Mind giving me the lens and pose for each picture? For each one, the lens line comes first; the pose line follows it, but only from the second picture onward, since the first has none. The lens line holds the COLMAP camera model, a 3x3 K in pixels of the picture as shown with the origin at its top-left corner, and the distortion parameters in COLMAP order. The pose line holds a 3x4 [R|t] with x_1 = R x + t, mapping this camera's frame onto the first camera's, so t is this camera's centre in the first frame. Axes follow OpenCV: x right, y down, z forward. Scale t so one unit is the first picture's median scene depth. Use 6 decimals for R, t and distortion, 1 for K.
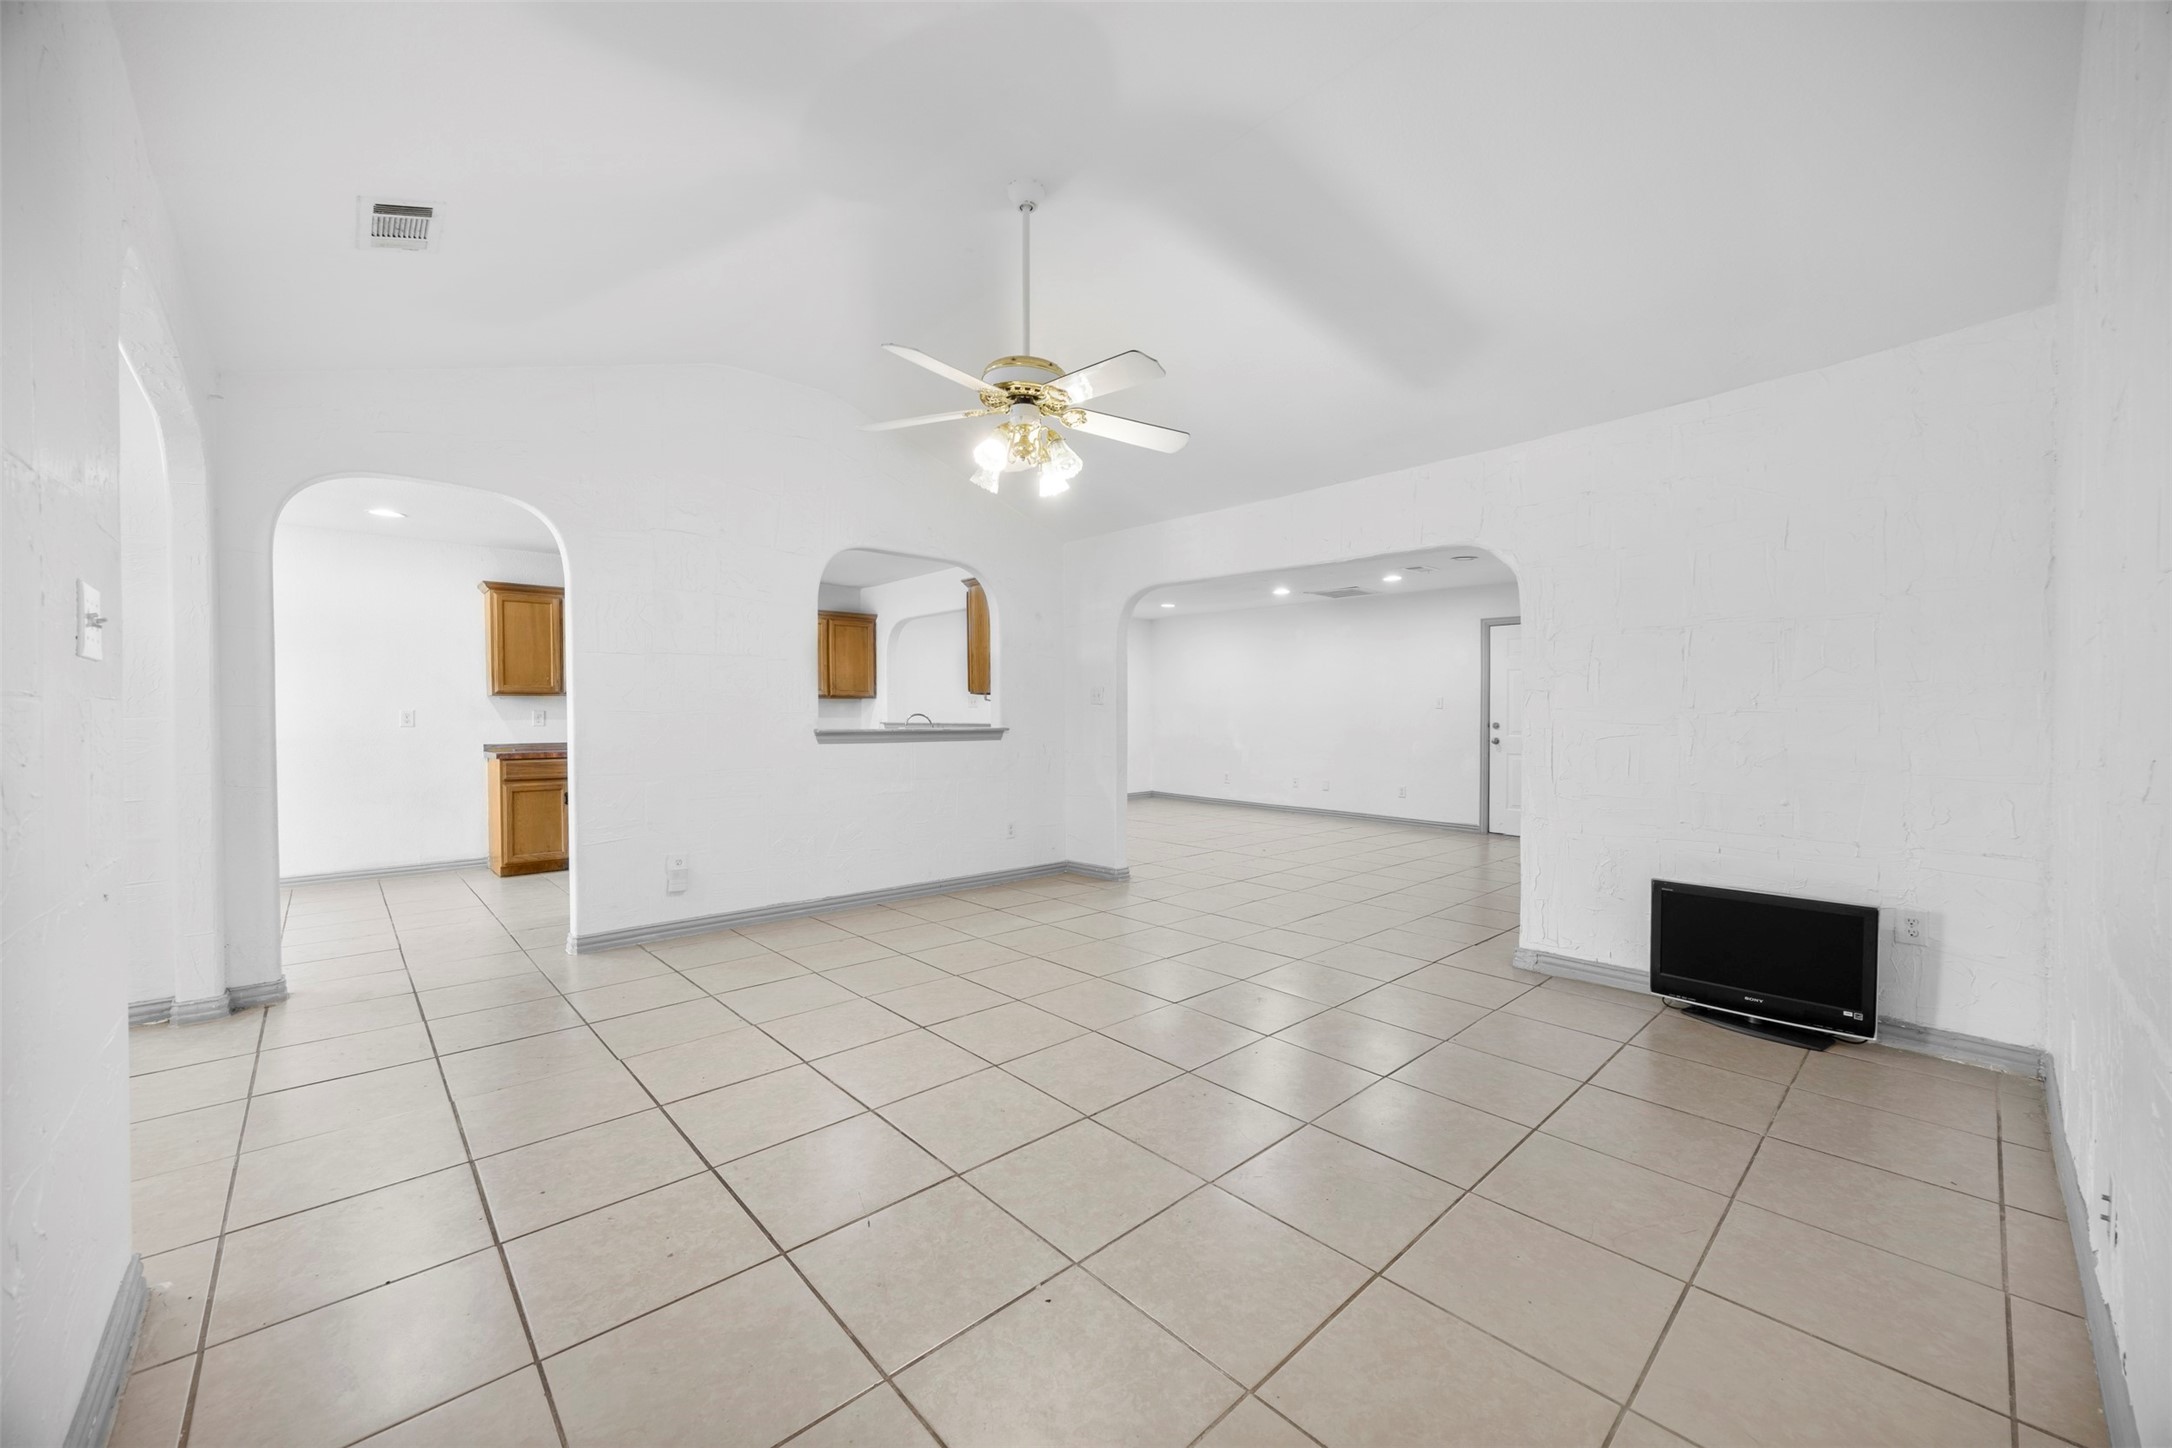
lens RADIAL K [[811.2, 0, 1035.9], [0, 811.2, 709.4], [0, 0, 1]] dist [-0.002636, -0.000174]
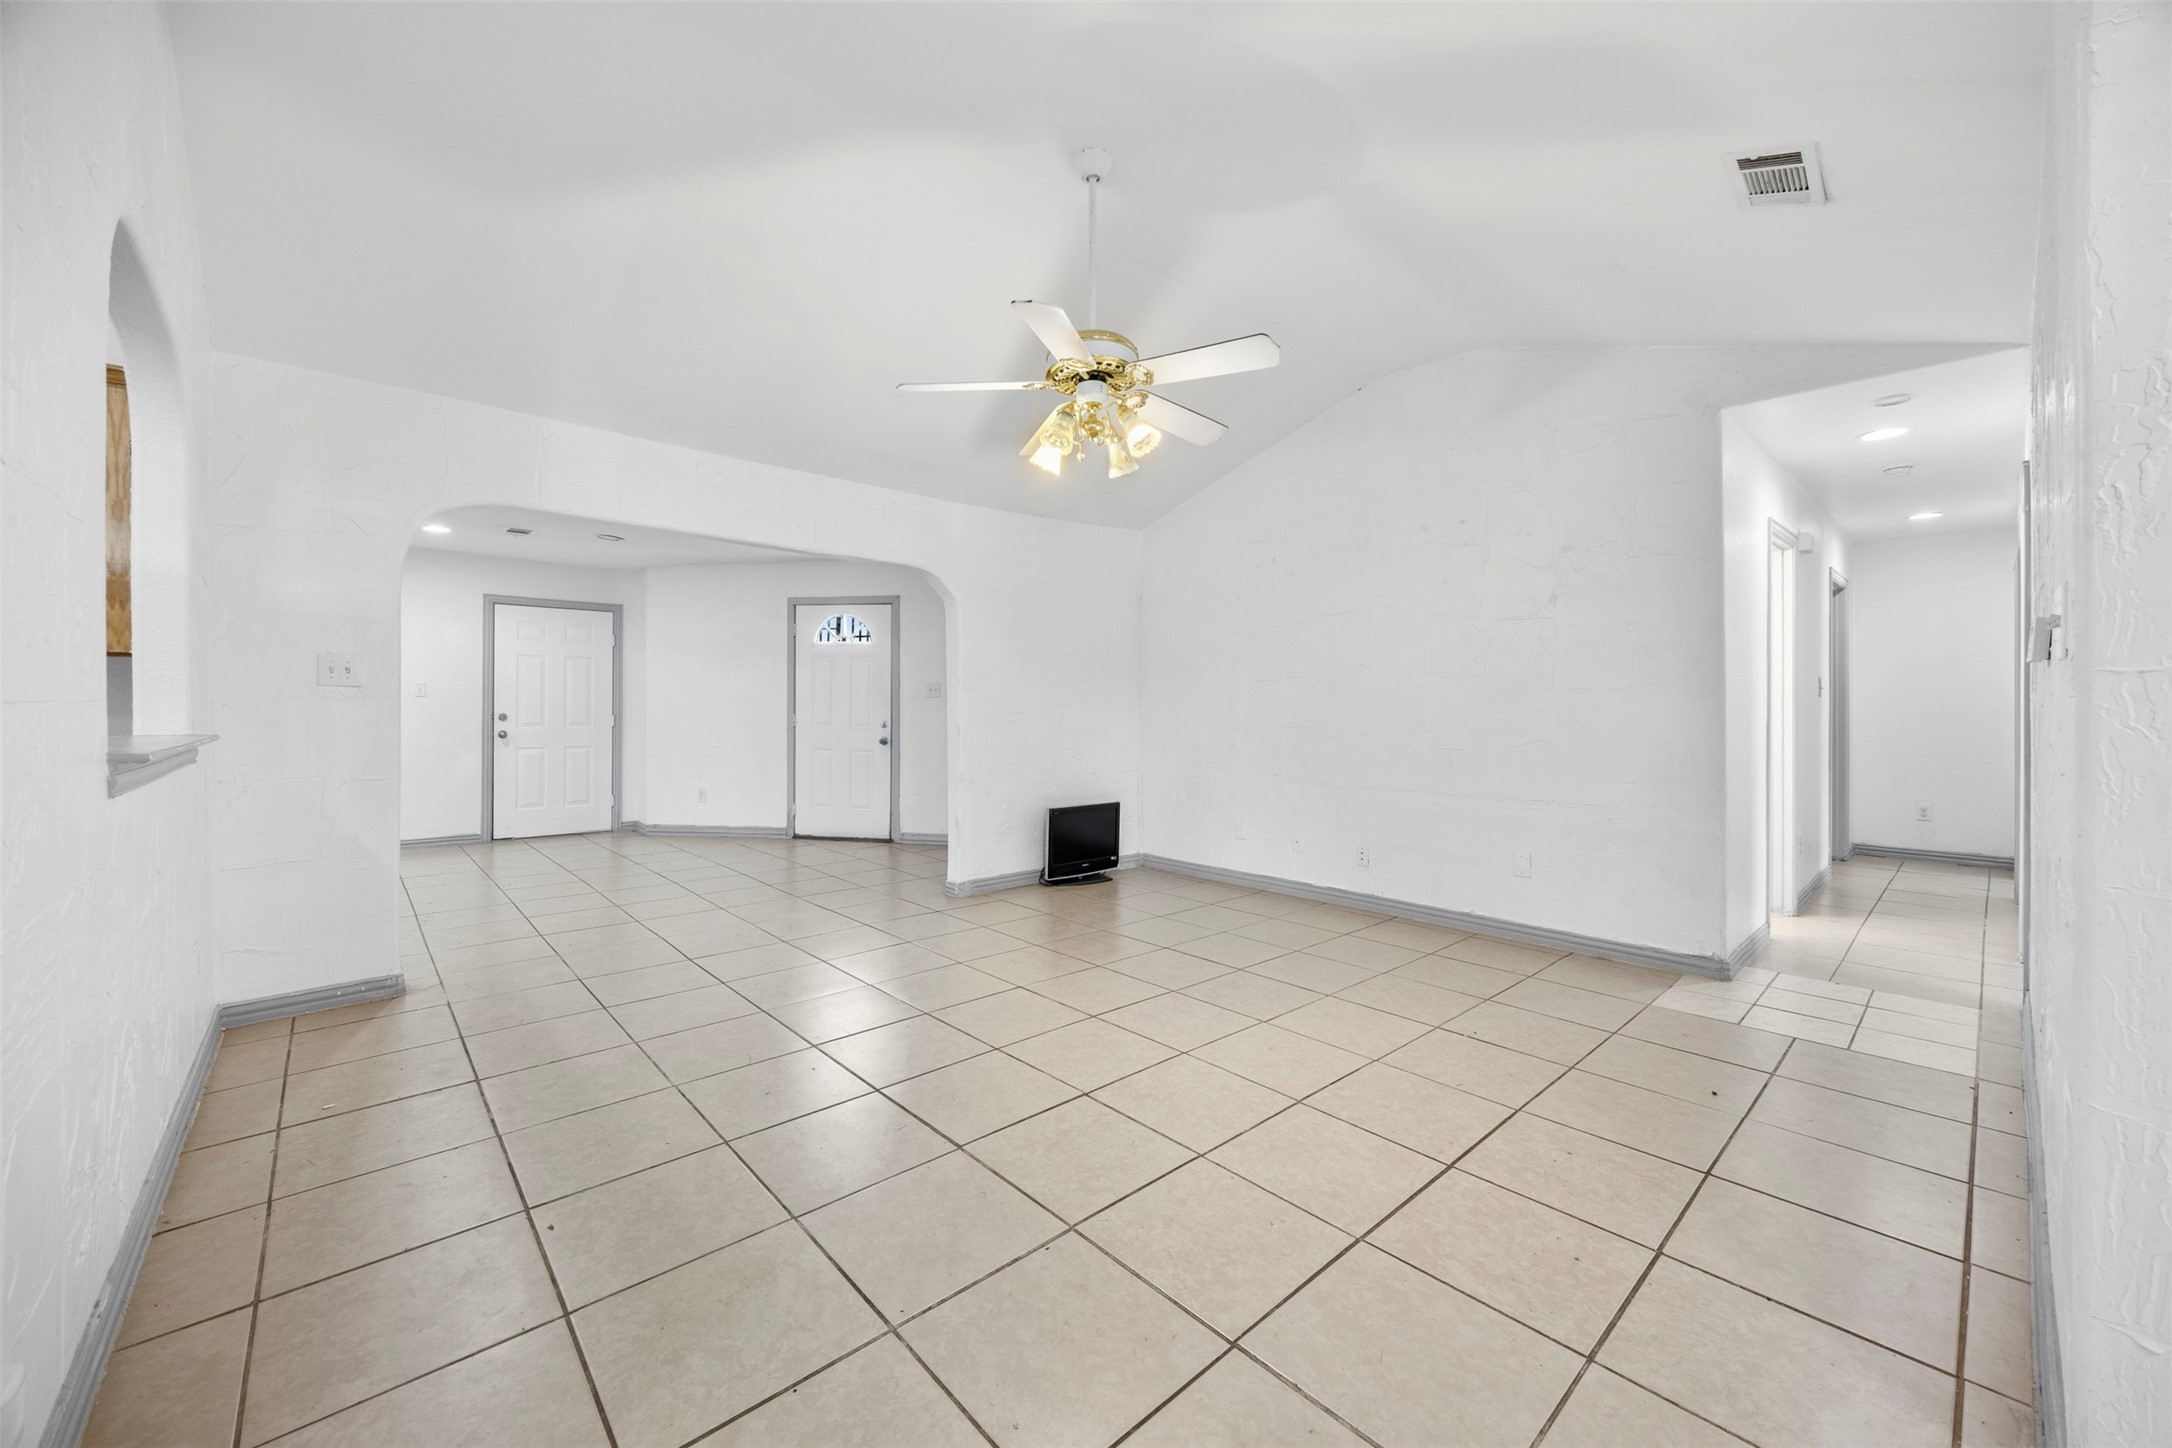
lens RADIAL K [[838.2, 0, 1096.2], [0, 838.2, 705.1], [0, 0, 1]] dist [-0.002459, -0.000380]
pose [[-0.022297, -0.000529, 0.999751, -0.460894], [-0.010626, 0.999943, 0.000292, -0.000434], [-0.999695, -0.010617, -0.022301, 0.473748]]
